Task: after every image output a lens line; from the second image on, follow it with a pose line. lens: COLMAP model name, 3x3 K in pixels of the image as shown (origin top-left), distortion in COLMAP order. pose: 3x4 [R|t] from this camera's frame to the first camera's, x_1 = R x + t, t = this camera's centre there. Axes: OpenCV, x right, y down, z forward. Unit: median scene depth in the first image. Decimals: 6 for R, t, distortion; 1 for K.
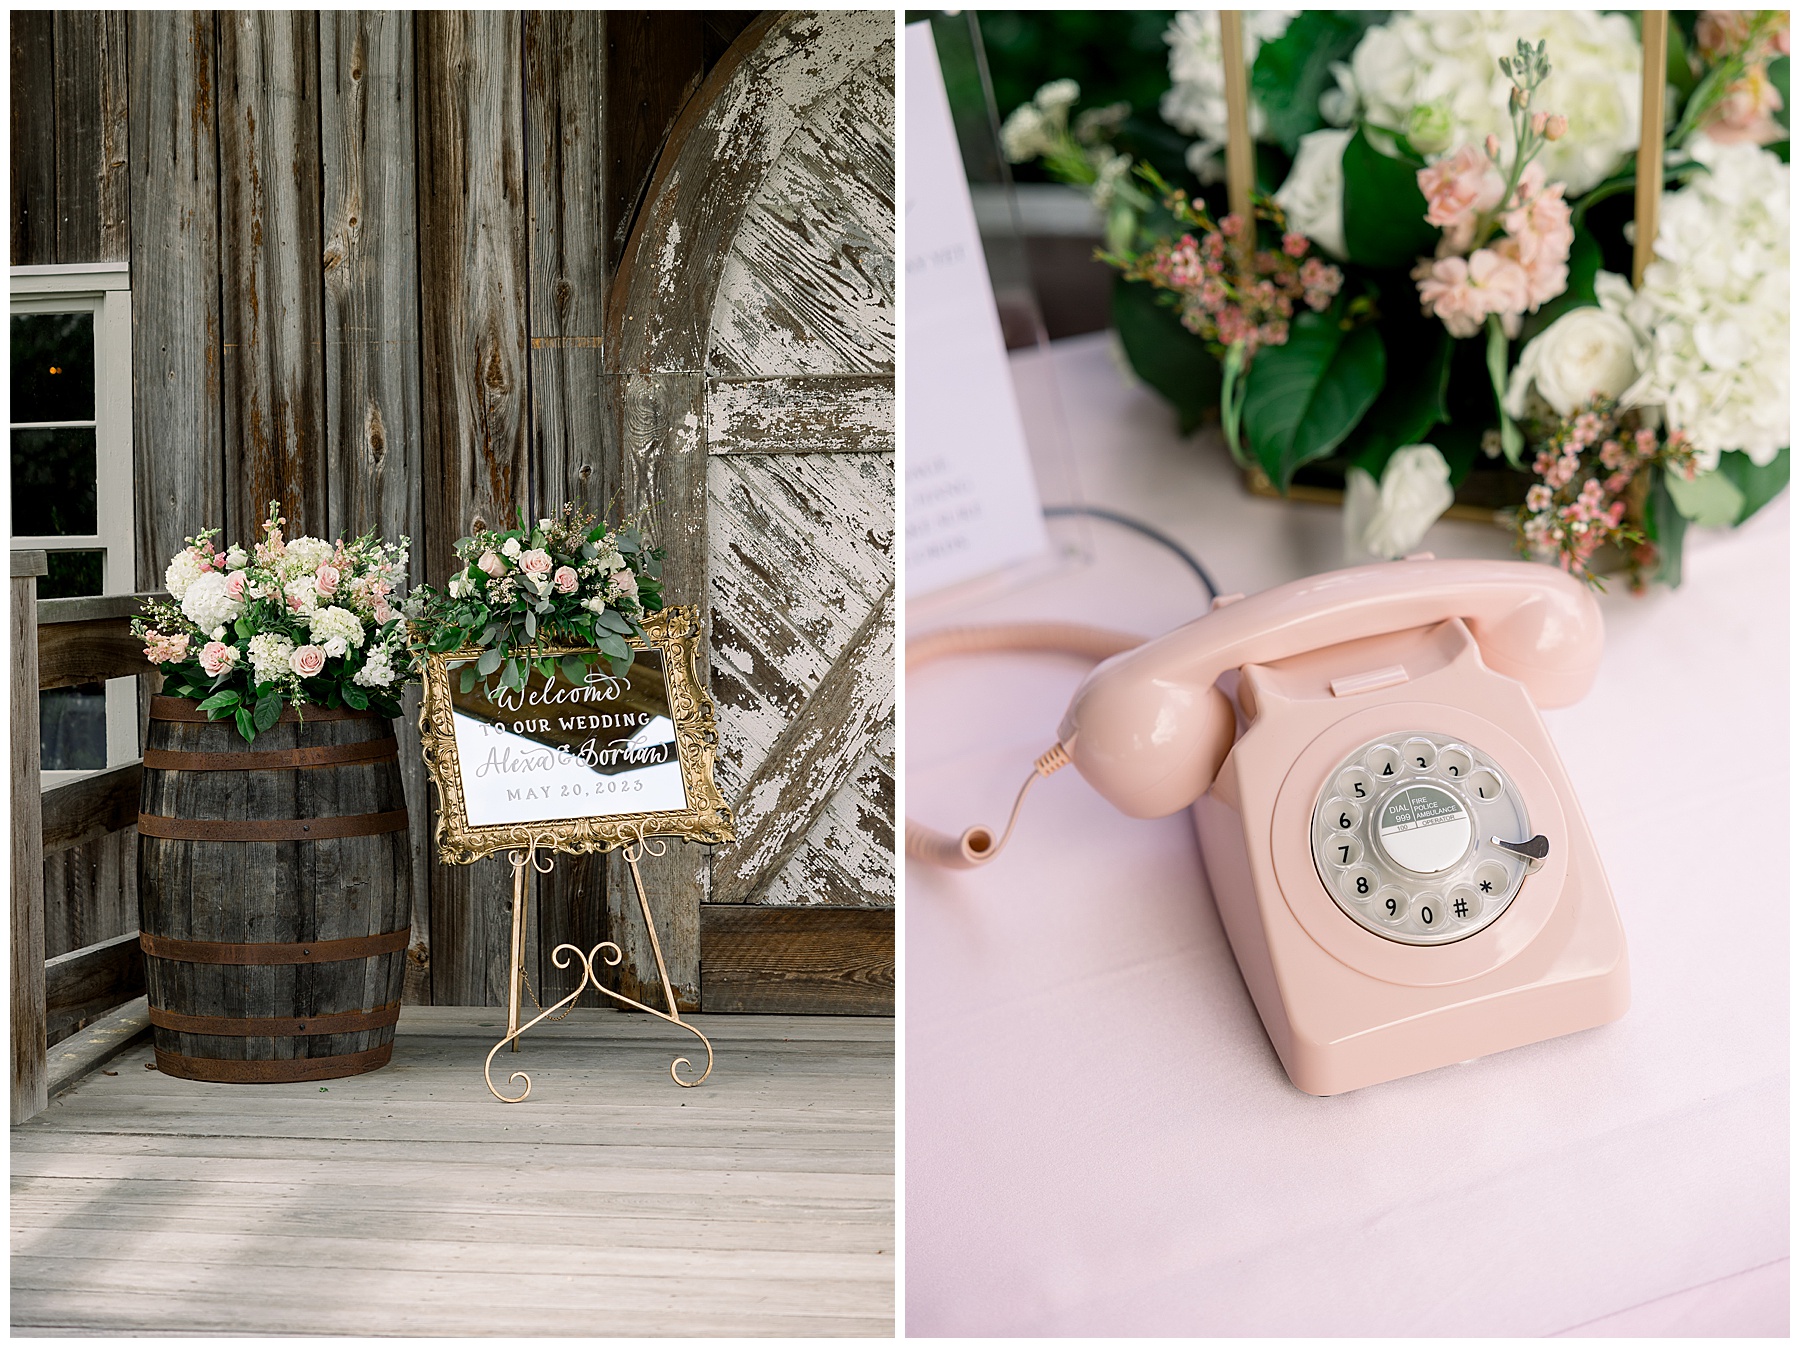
lens RADIAL K [[3521.6, 0, 899.1], [0, 3521.6, 674.1], [0, 0, 1]] dist [-0.045835, -0.105500]
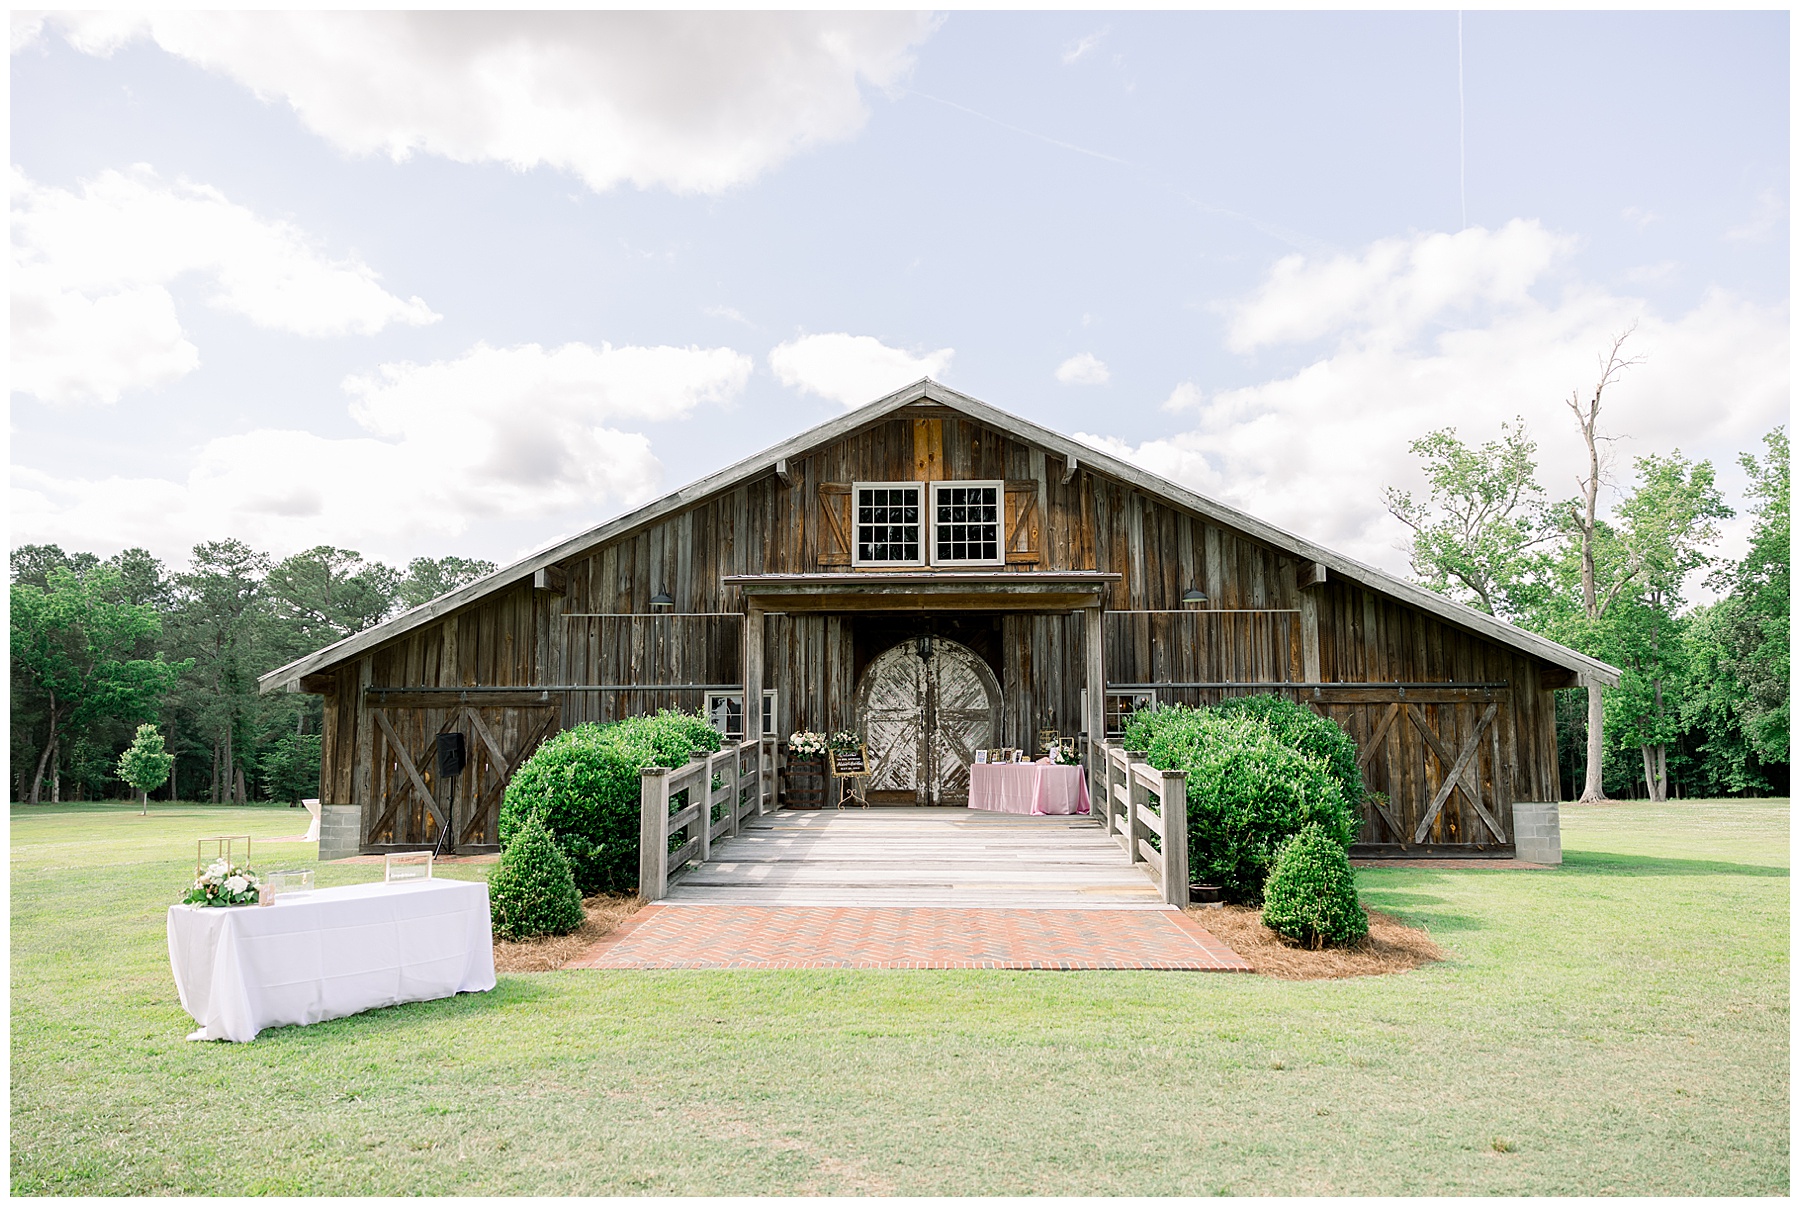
lens RADIAL K [[1235.9, 0, 897.7], [0, 1235.9, 600.8], [0, 0, 1]] dist [0.000292, -0.000003]
pose [[0.999892, 0.014637, 0.001383, -0.004593], [-0.014253, 0.988129, -0.152961, 0.069845], [-0.003606, 0.152925, 0.988231, -1.352145]]
